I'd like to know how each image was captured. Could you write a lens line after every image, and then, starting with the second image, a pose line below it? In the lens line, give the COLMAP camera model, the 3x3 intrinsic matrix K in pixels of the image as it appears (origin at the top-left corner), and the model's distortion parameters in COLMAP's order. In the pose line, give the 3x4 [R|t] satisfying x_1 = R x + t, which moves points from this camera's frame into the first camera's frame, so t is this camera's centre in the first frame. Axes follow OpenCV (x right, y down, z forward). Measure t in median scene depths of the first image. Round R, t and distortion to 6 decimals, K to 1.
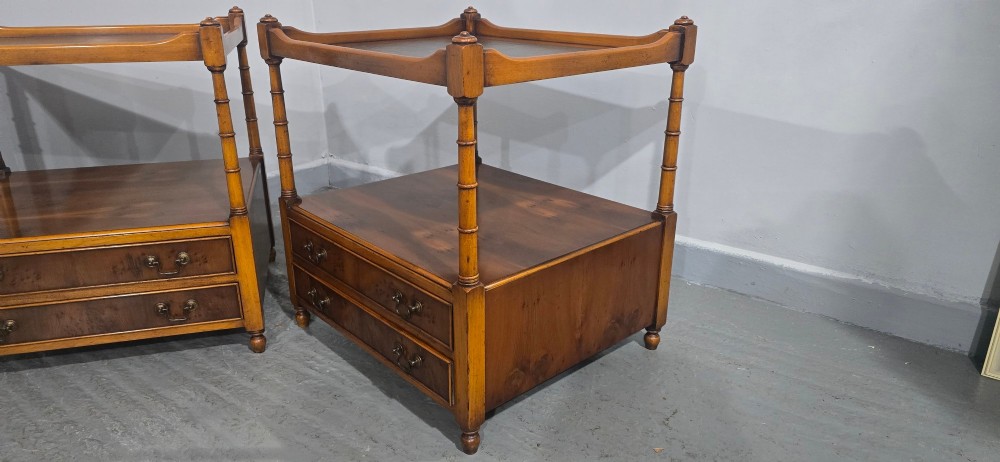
lens RADIAL K [[670.5, 0, 493.0], [0, 670.5, 239.0], [0, 0, 1]] dist [0.053045, -0.052919]
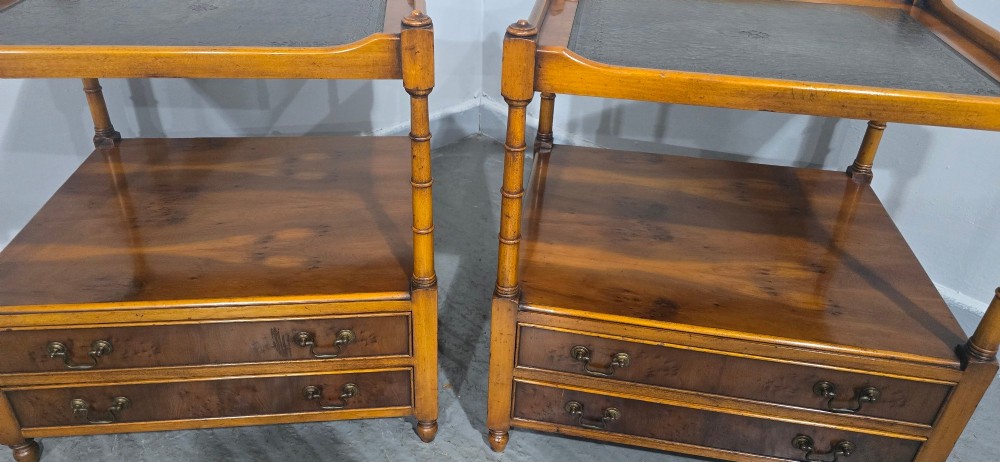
lens RADIAL K [[670.5, 0, 496.5], [0, 670.5, 222.3], [0, 0, 1]] dist [0.053045, -0.052919]
pose [[0.988411, 0.109656, -0.104972, -0.232373], [-0.089637, 0.979686, 0.179389, -0.227198], [0.122511, -0.167901, 0.978162, 0.333606]]
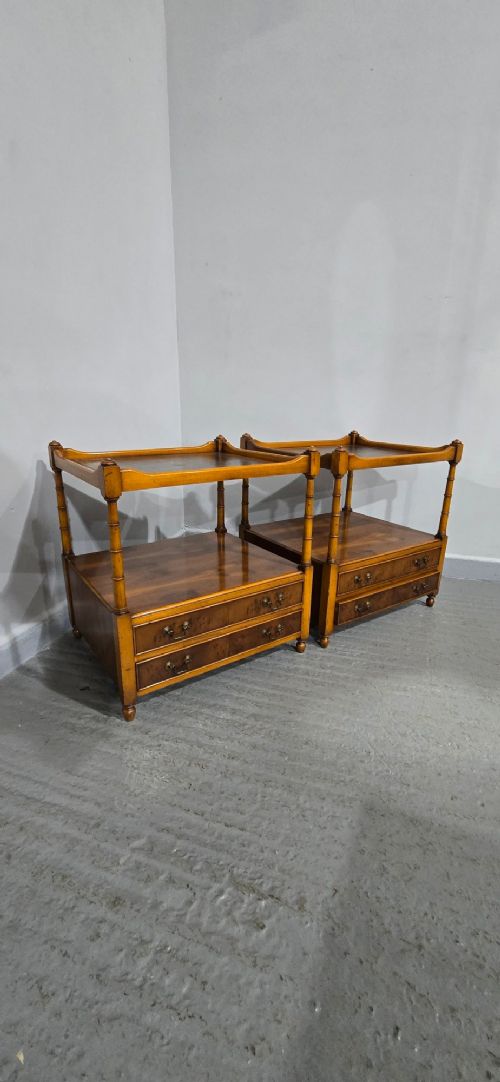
lens RADIAL K [[441.6, 0, 244.2], [0, 441.6, 541.2], [0, 0, 1]] dist [-0.011982, 0.004903]
pose [[0.939693, -0.089221, 0.330178, -0.841041], [0.109809, 0.992970, -0.044196, -0.062861], [-0.323913, 0.077787, 0.942883, 0.057490]]
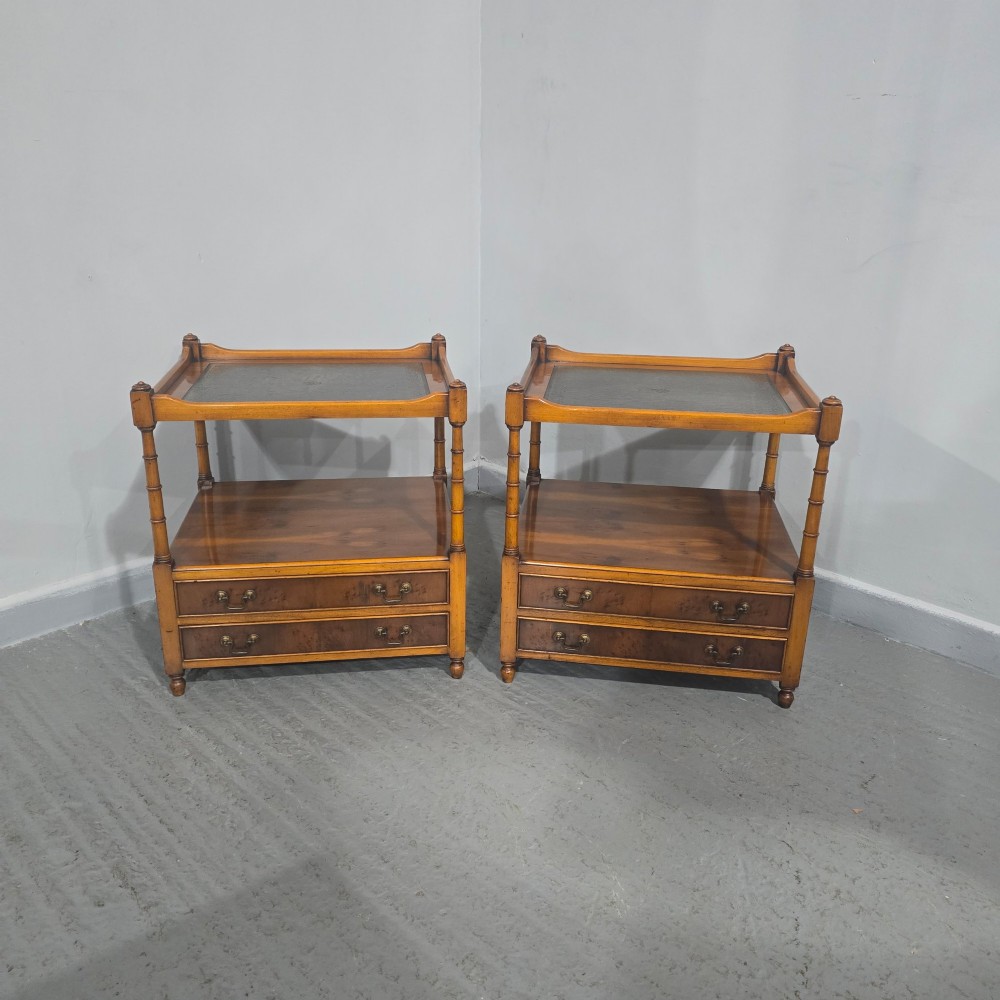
lens RADIAL K [[895.3, 0, 496.8], [0, 895.3, 492.2], [0, 0, 1]] dist [0.074640, -0.089108]
pose [[0.992445, 0.061260, -0.106301, -0.164906], [-0.063322, 0.997863, -0.016123, -0.108328], [0.105086, 0.022733, 0.994203, -0.410461]]
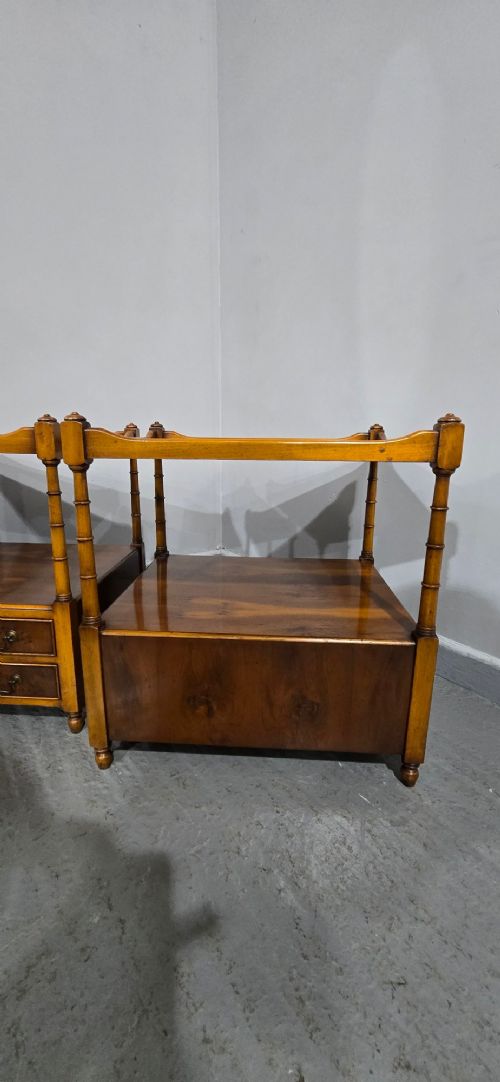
lens RADIAL K [[441.6, 0, 248.6], [0, 441.6, 544.9], [0, 0, 1]] dist [-0.011982, 0.004903]
pose [[0.953237, 0.087099, -0.289401, 0.084994], [-0.124192, 0.985877, -0.112355, -0.079049], [0.275528, 0.143043, 0.950591, 0.412598]]
